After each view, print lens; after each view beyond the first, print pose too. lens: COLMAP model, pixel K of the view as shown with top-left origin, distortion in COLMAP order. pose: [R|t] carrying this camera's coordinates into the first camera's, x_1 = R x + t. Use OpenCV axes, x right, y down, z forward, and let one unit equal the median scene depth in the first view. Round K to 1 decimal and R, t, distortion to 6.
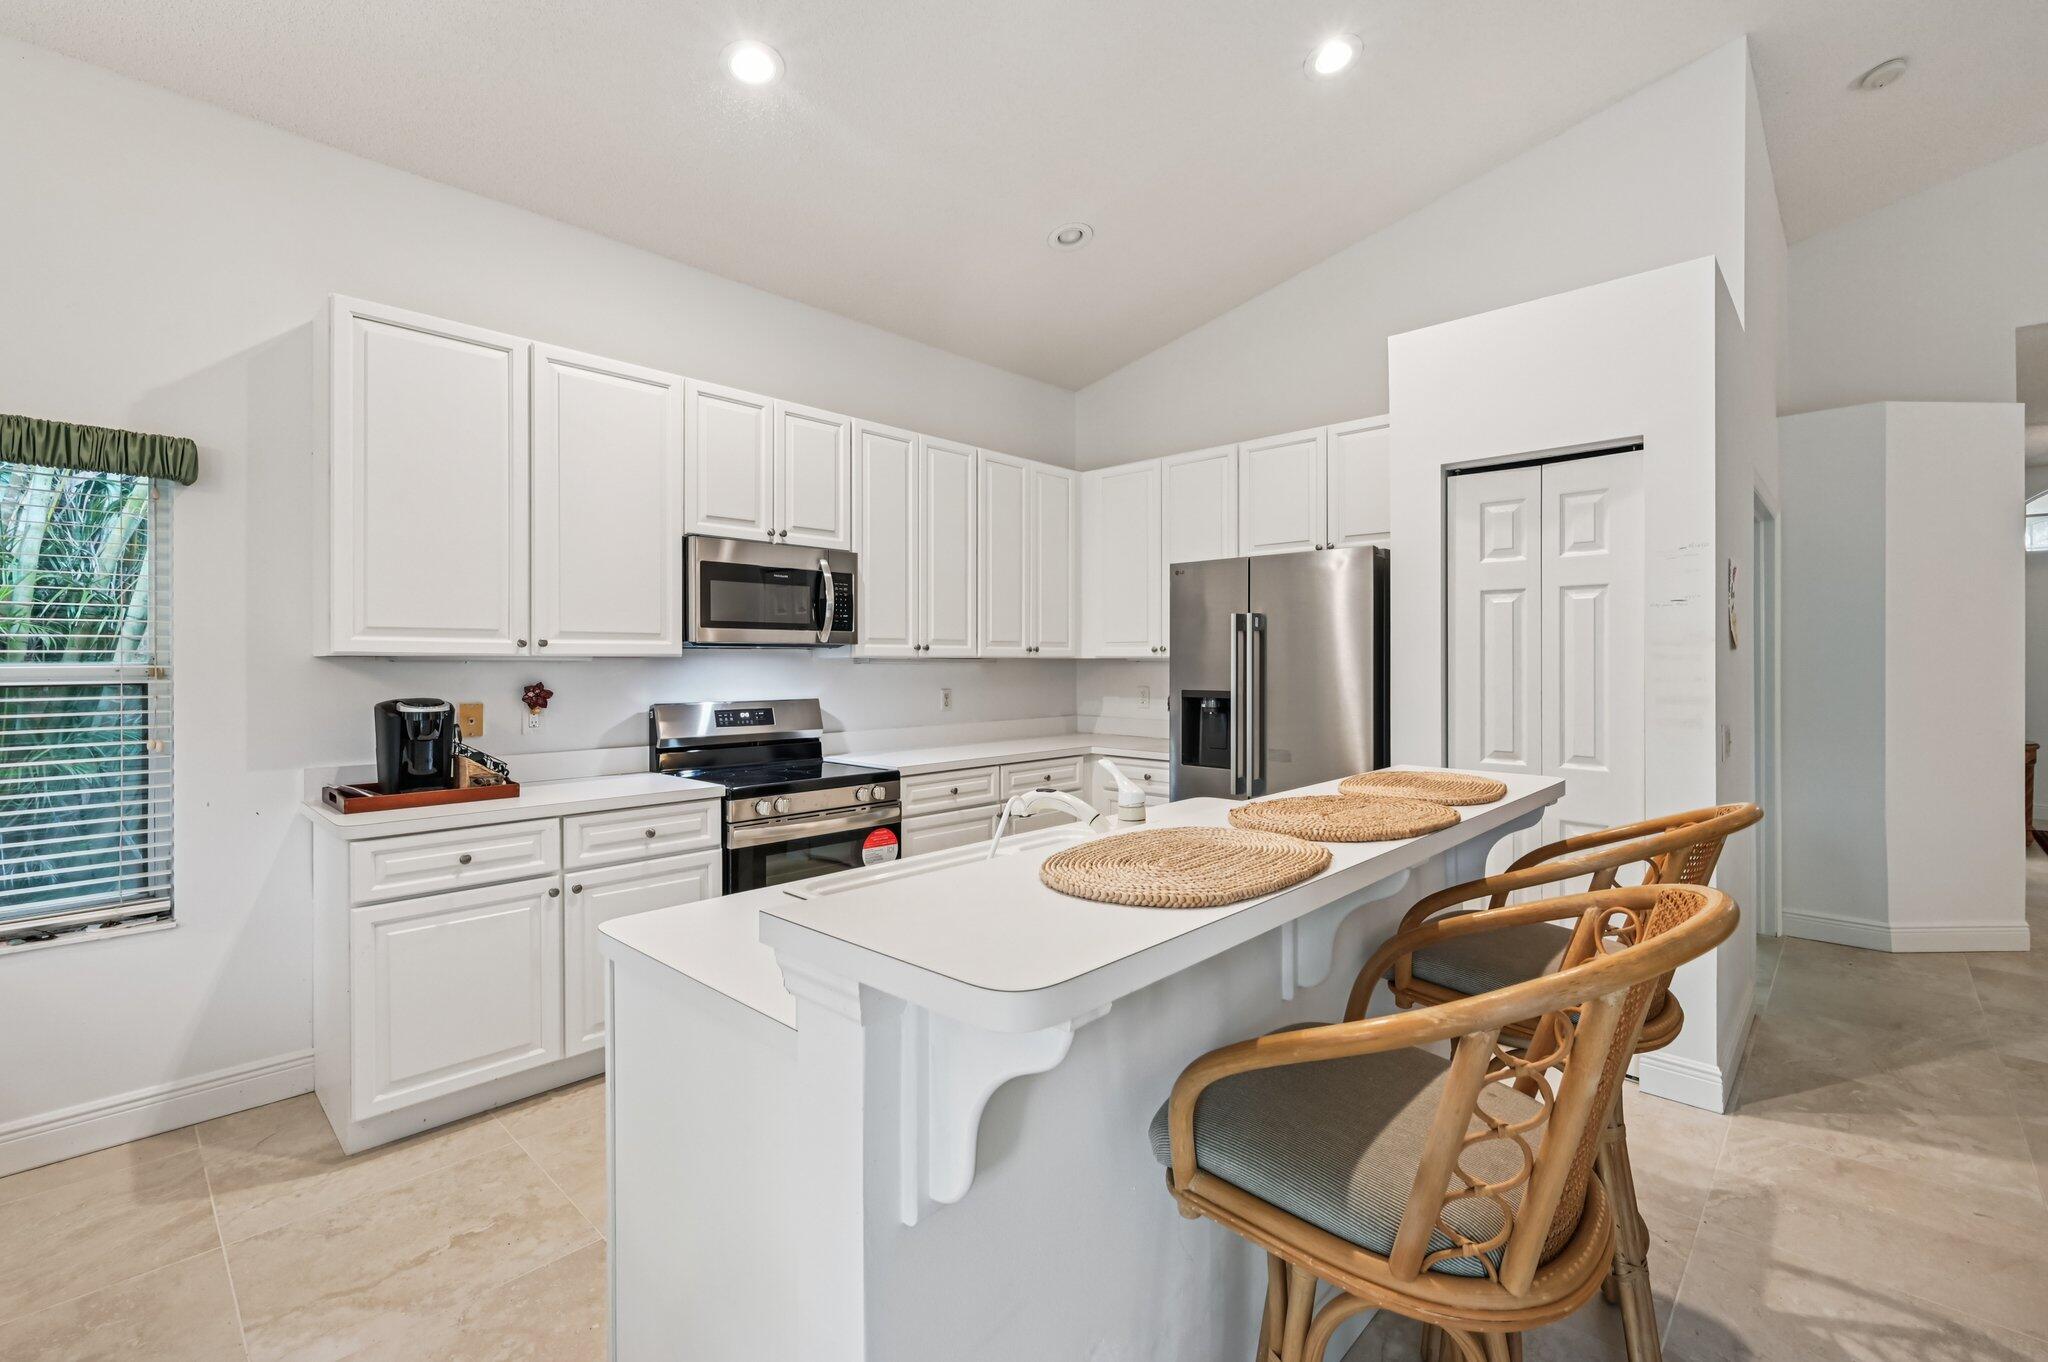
lens RADIAL K [[888.1, 0, 1032.3], [0, 888.1, 656.9], [0, 0, 1]] dist [-0.002161, -0.000398]
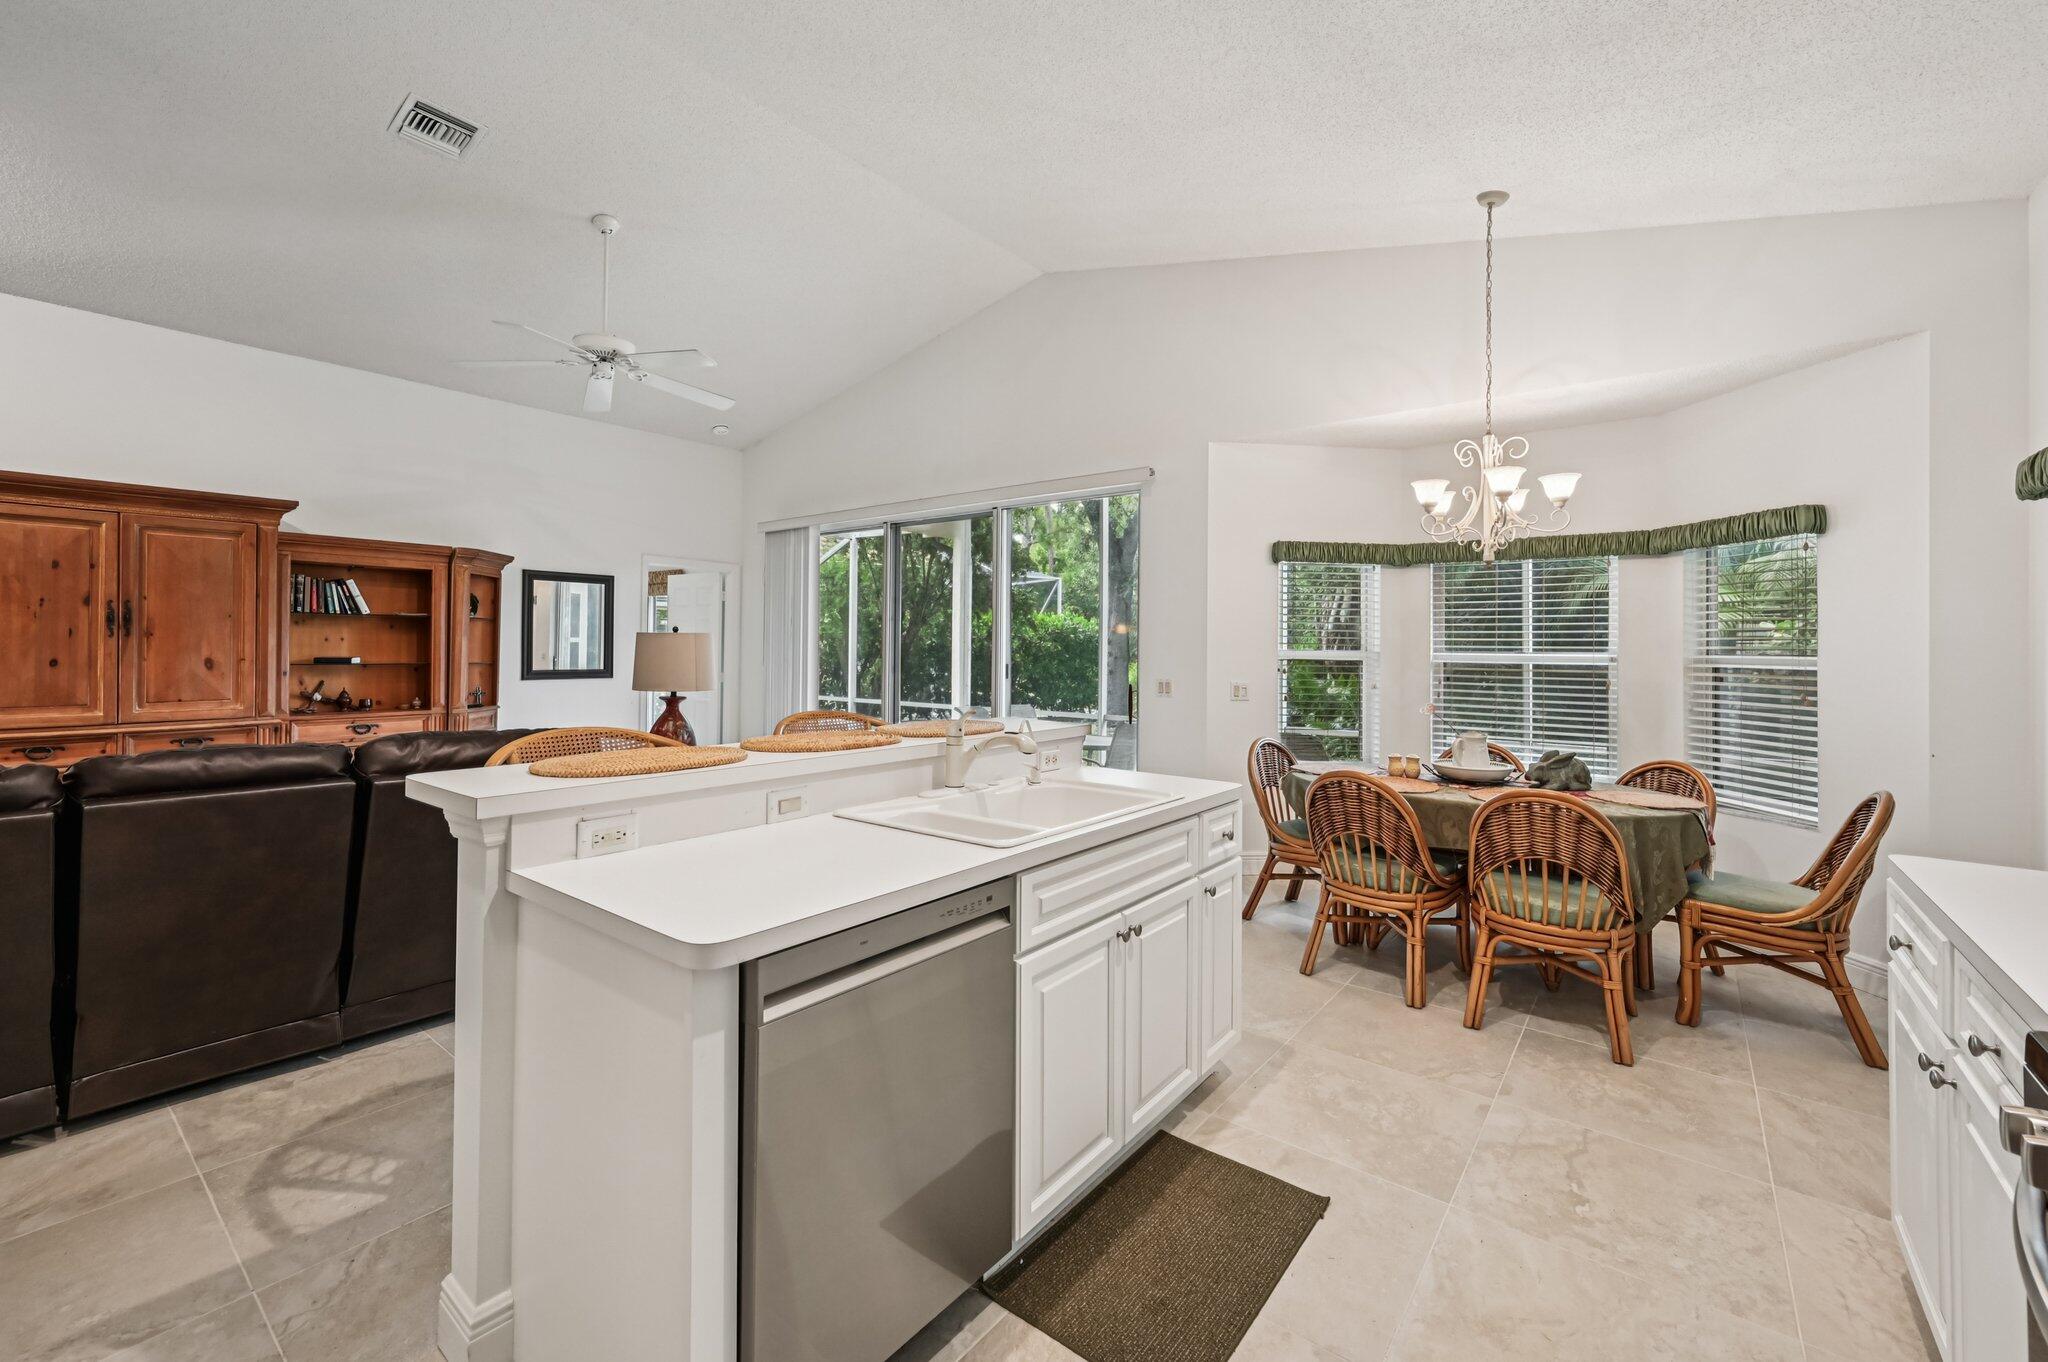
lens RADIAL K [[831.3, 0, 1023.5], [0, 831.3, 640.2], [0, 0, 1]] dist [-0.001051, -0.000110]
pose [[-0.996281, -0.009317, -0.085661, 0.052293], [-0.008145, 0.999868, -0.014027, 0.007064], [0.085780, -0.013277, -0.996226, 1.123633]]
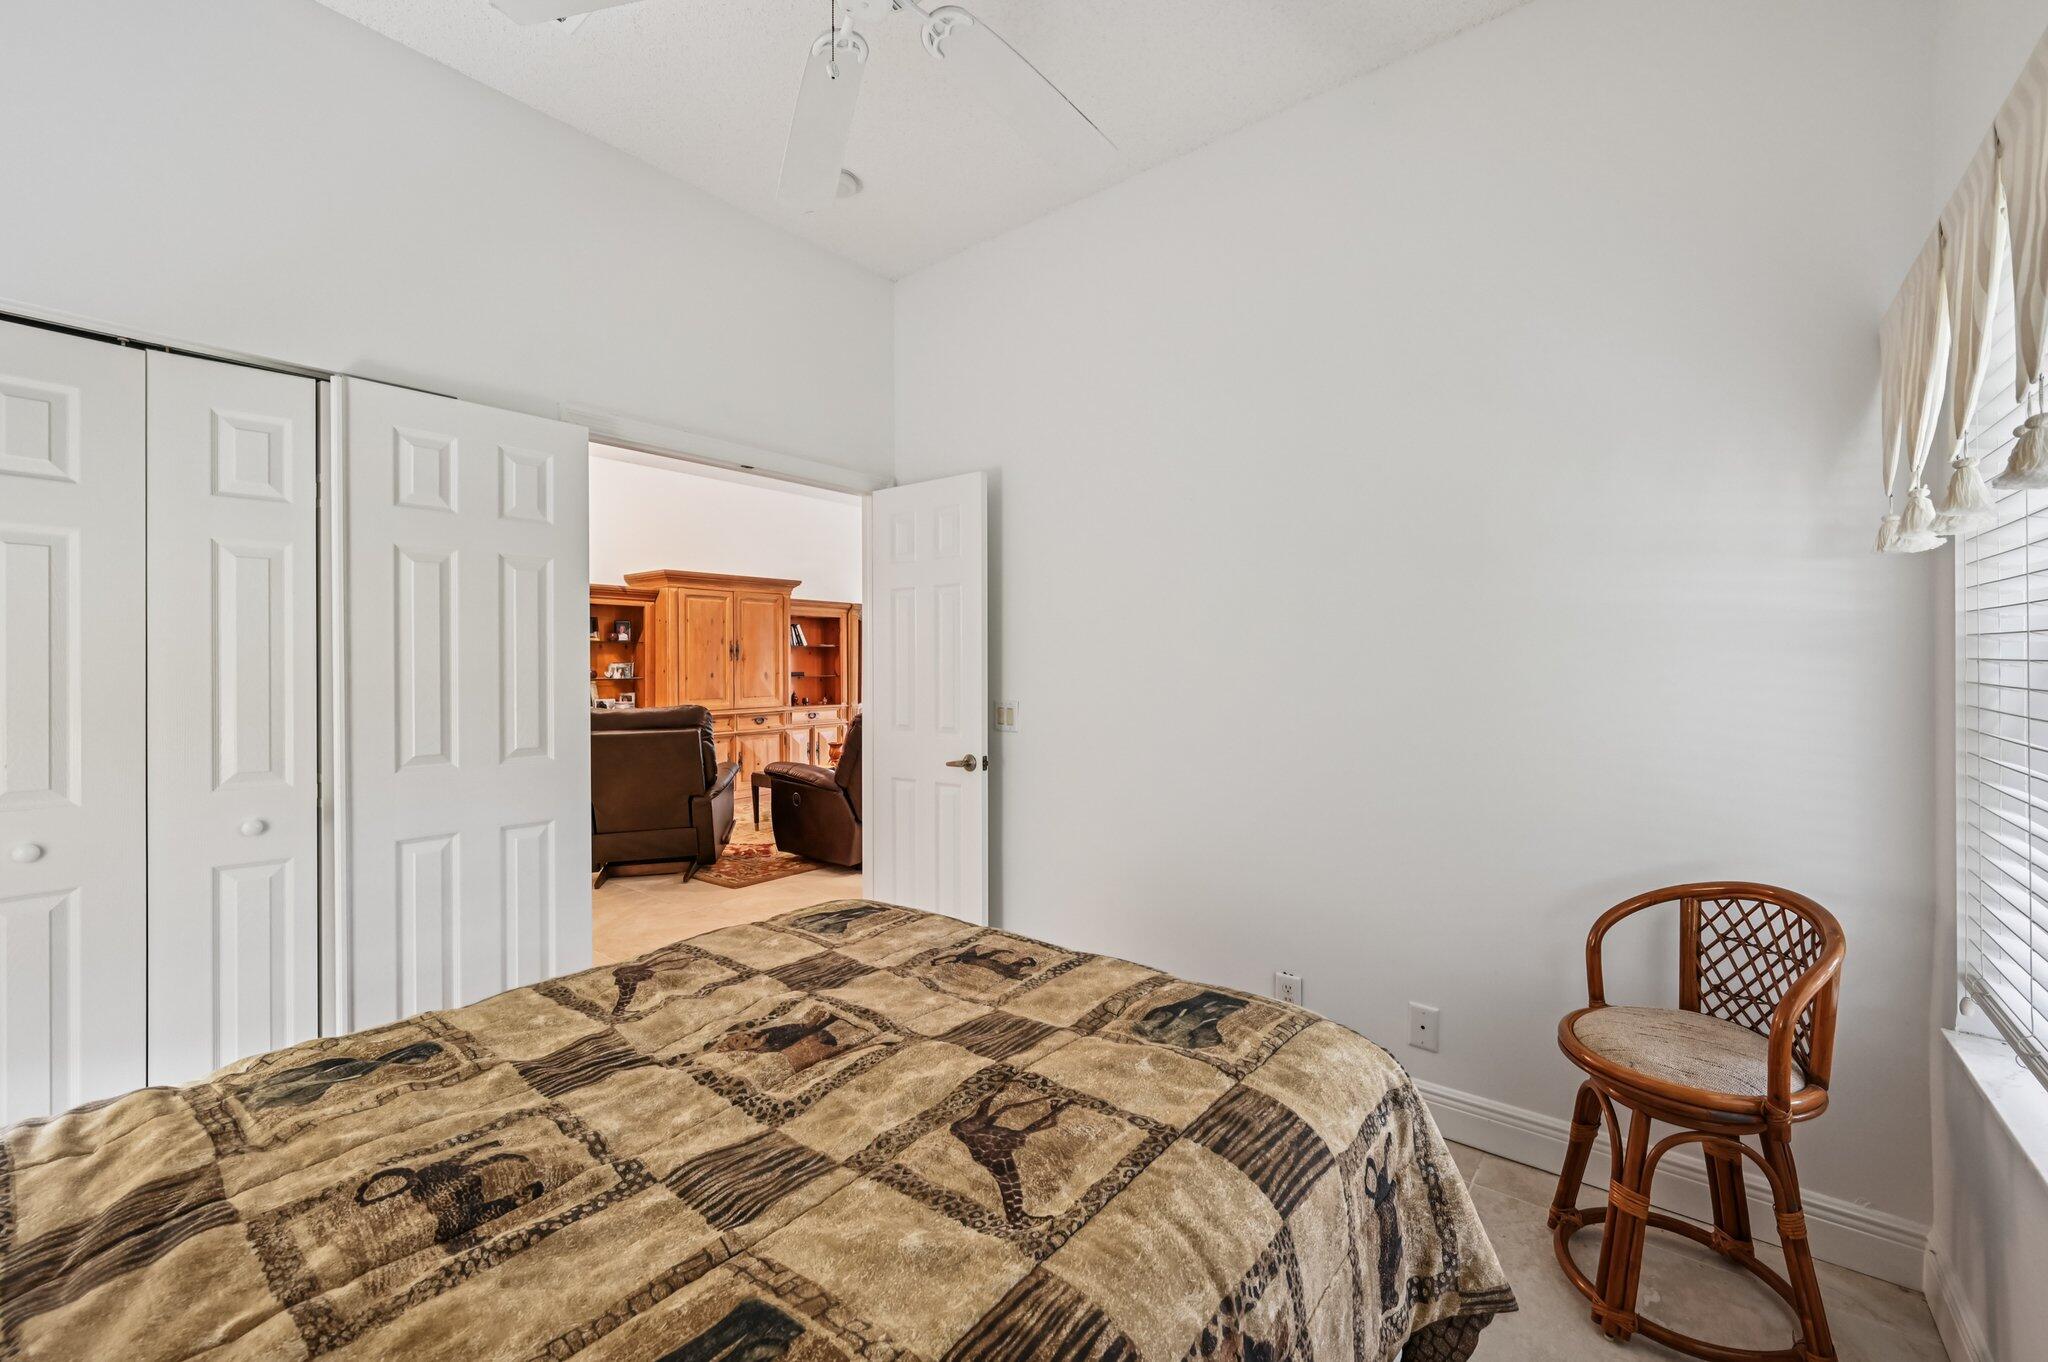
lens RADIAL K [[826.0, 0, 1024.5], [0, 826.0, 668.4], [0, 0, 1]] dist [-0.002002, -0.000007]
pose [[-0.997955, -0.001233, -0.063909, 0.637401], [-0.001303, 0.999999, 0.001066, 0.011965], [0.063907, 0.001147, -0.997955, 2.018446]]
